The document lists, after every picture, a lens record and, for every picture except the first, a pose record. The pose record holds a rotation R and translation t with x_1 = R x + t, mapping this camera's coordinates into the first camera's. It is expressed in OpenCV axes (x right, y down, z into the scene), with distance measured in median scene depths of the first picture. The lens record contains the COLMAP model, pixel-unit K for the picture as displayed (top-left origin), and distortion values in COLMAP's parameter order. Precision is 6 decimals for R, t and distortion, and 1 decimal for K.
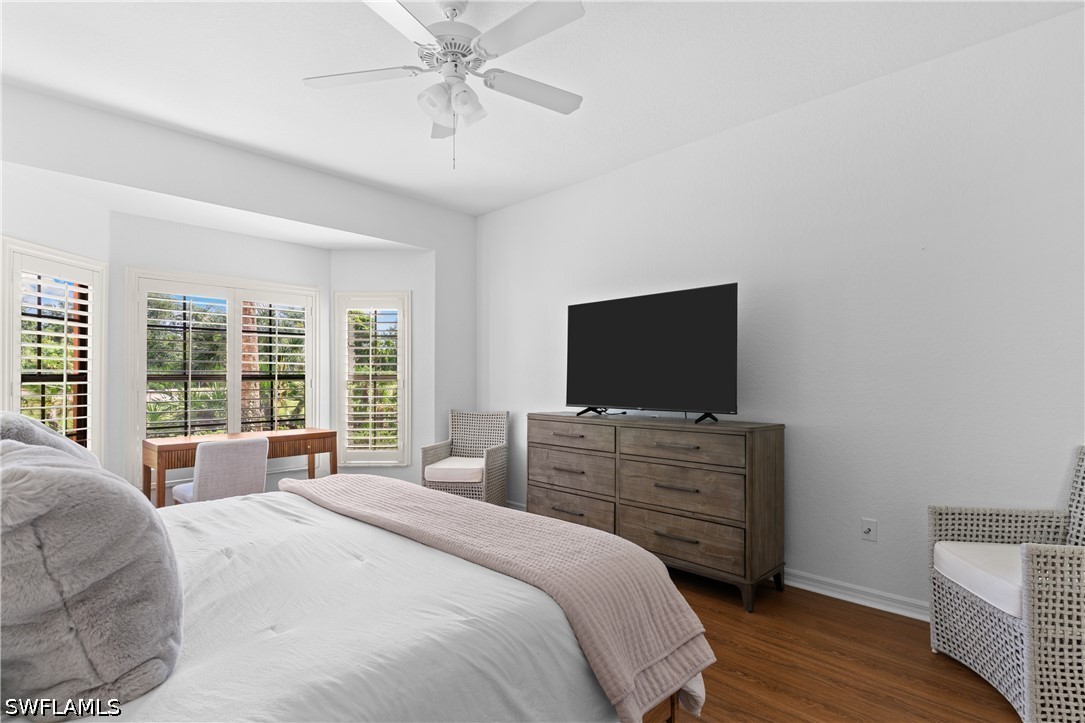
lens RADIAL K [[524.3, 0, 537.6], [0, 524.3, 371.0], [0, 0, 1]] dist [0.004018, 0.001009]
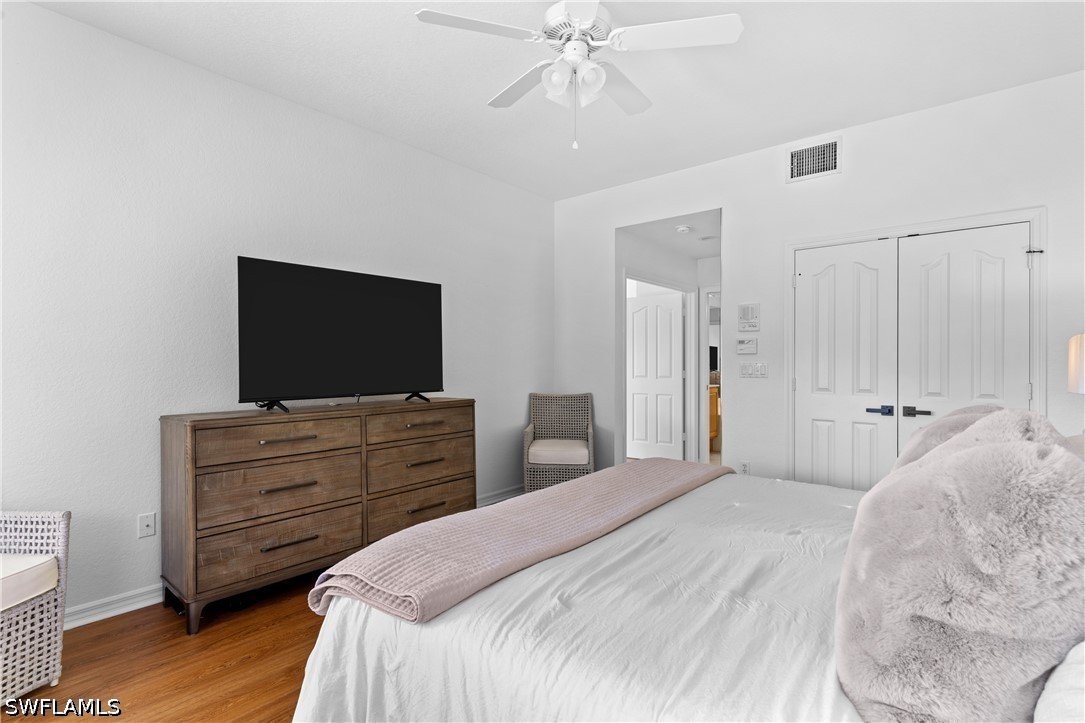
lens RADIAL K [[524.3, 0, 532.1], [0, 524.3, 361.4], [0, 0, 1]] dist [0.004018, 0.001009]
pose [[-0.087908, 0.008575, 0.996092, -0.813537], [-0.009806, 0.999907, -0.009473, 0.020200], [-0.996080, -0.010600, -0.087816, 0.844367]]
